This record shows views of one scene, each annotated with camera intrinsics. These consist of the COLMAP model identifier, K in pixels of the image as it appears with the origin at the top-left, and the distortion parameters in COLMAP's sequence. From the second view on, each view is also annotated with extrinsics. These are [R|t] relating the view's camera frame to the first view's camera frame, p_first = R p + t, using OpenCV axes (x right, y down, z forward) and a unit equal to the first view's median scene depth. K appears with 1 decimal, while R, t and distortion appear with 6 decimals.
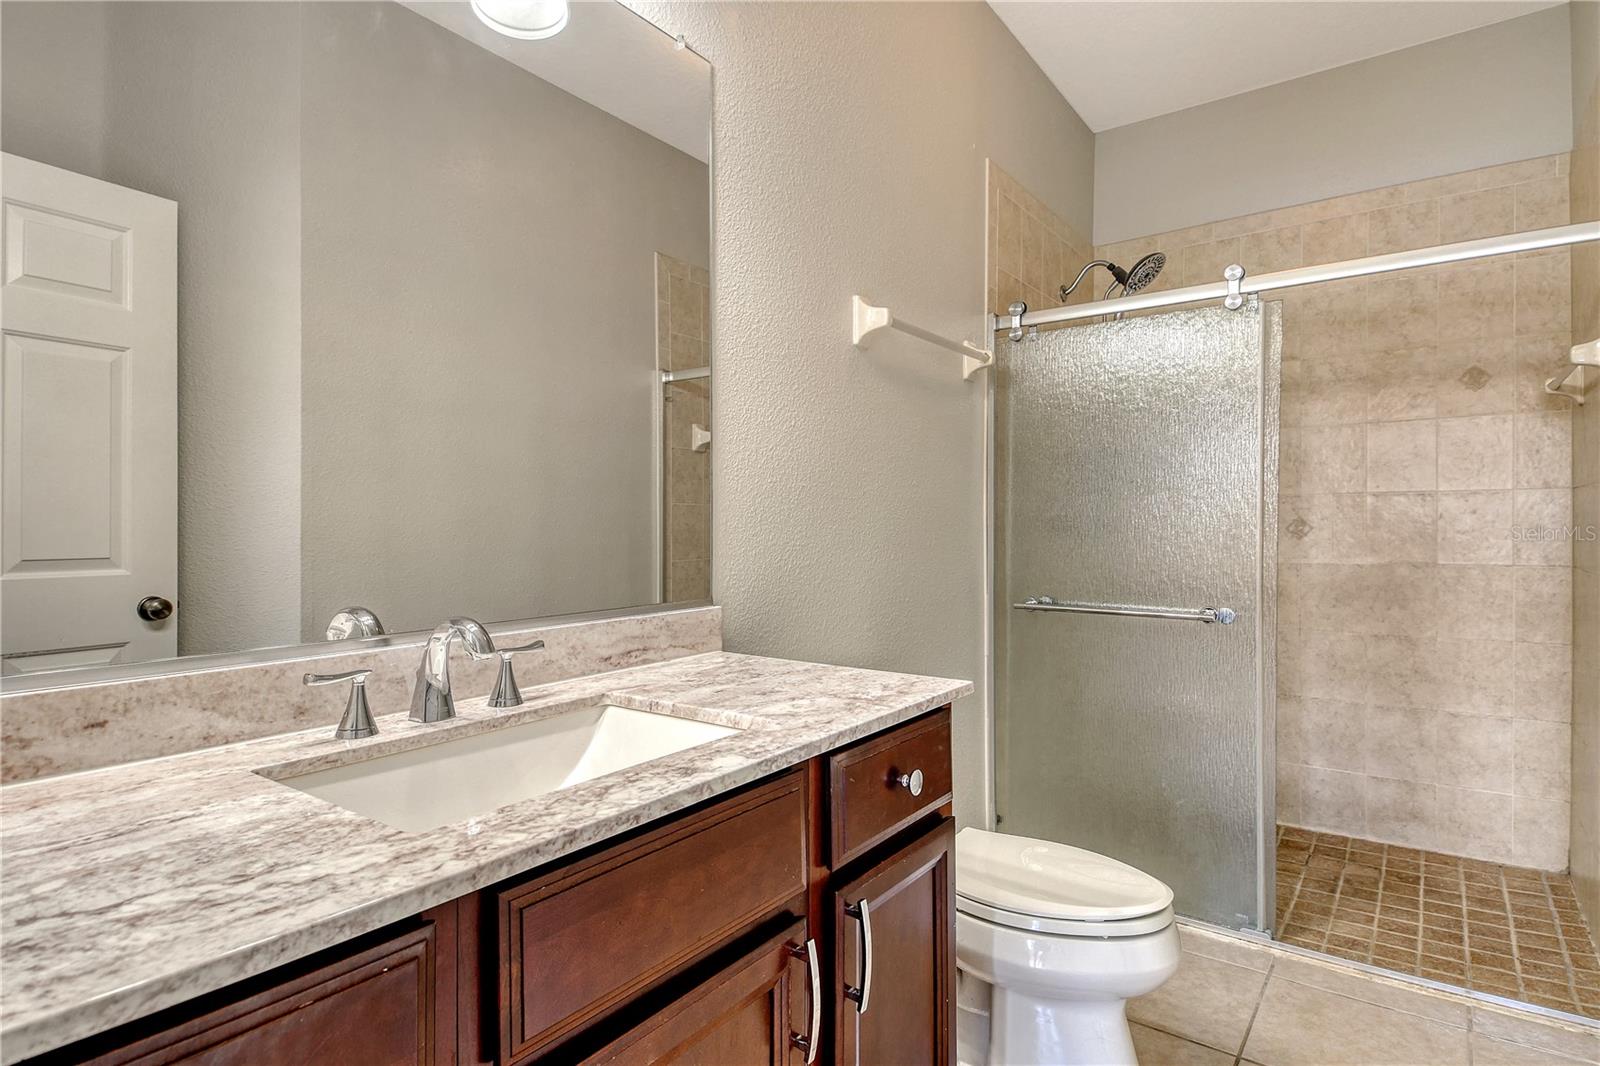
lens RADIAL K [[835.4, 0, 775.5], [0, 835.4, 532.5], [0, 0, 1]] dist [0.036058, -0.031342]
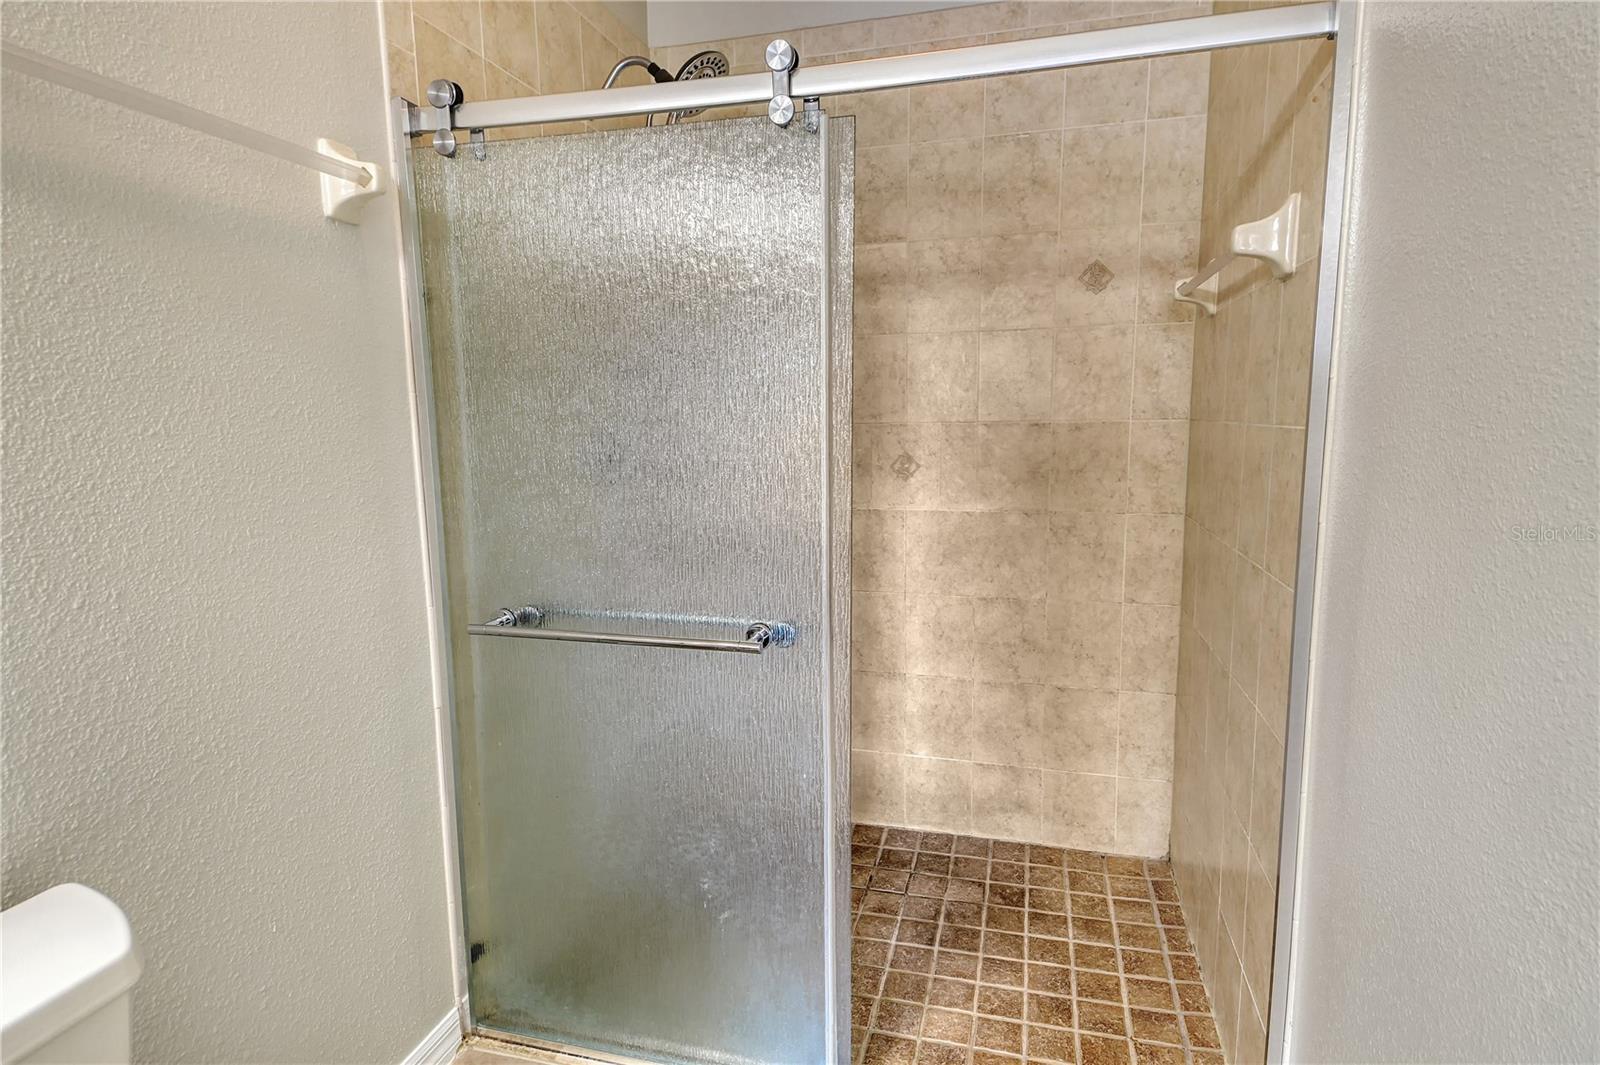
lens RADIAL K [[835.4, 0, 796.0], [0, 835.4, 520.5], [0, 0, 1]] dist [0.036058, -0.031342]
pose [[0.926845, -0.052122, 0.371810, 0.264944], [0.008857, 0.993076, 0.117136, -0.051582], [-0.375341, -0.105273, 0.920889, 0.357426]]
